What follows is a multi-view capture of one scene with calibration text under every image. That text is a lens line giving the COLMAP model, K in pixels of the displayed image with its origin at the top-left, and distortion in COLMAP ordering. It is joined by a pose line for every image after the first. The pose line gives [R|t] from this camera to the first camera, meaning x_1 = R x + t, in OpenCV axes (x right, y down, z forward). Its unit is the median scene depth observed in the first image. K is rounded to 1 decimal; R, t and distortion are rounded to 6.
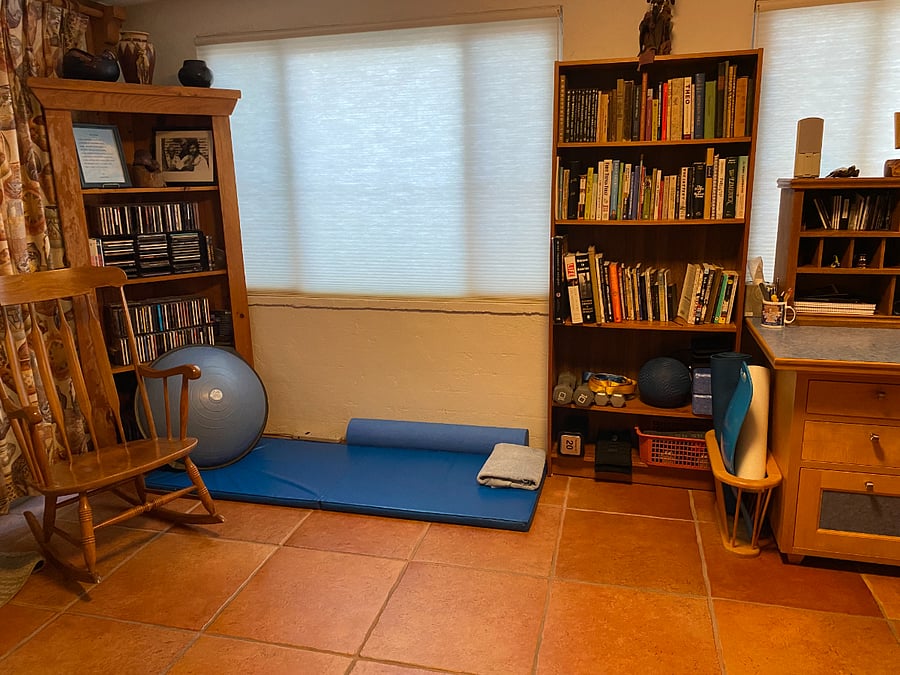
lens RADIAL K [[689.4, 0, 450.0], [0, 689.4, 337.5], [0, 0, 1]] dist [0.039212, -0.065842]
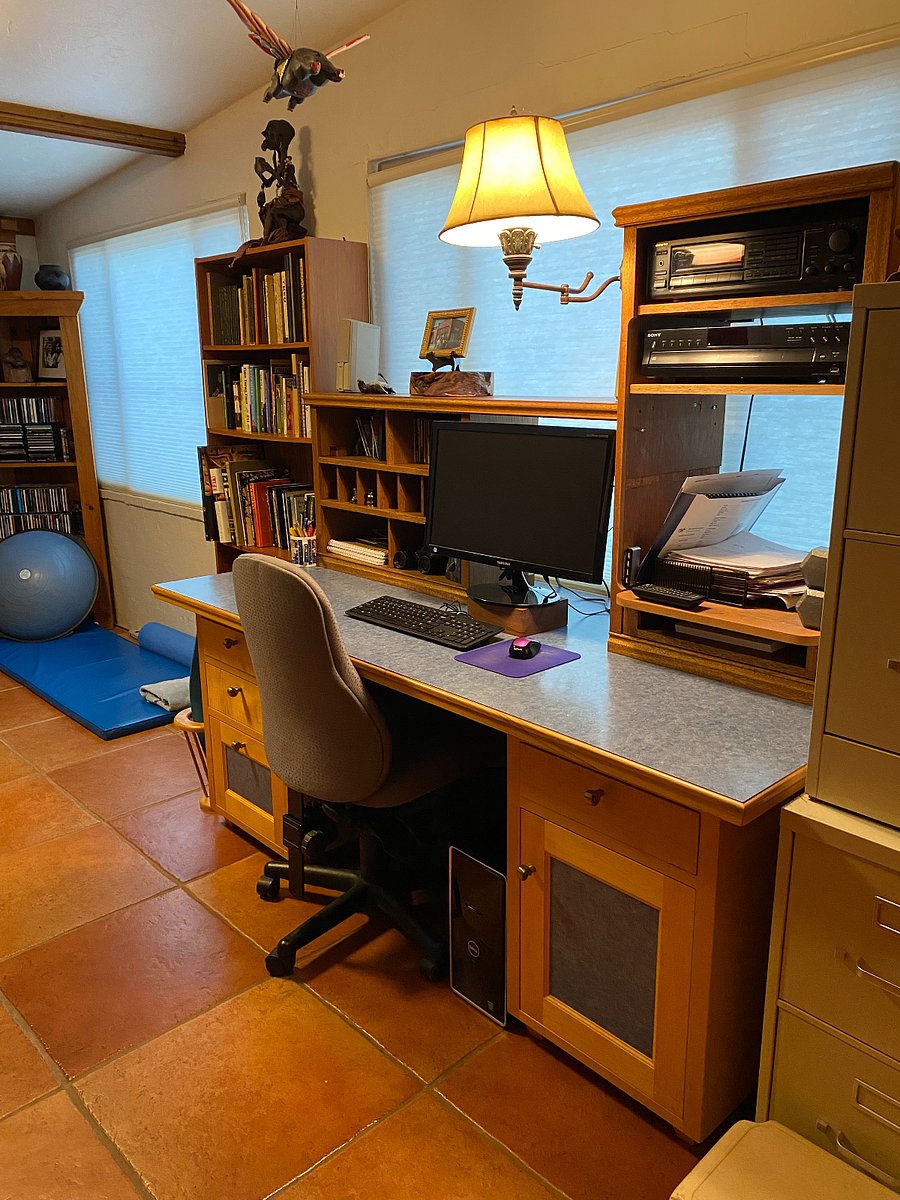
lens RADIAL K [[919.2, 0, 450.0], [0, 919.2, 600.0], [0, 0, 1]] dist [0.039212, -0.065842]
pose [[0.847929, 0.144598, -0.510008, 0.954867], [-0.134999, 0.989260, 0.056029, -0.048561], [0.512633, 0.021342, 0.858343, 0.093939]]
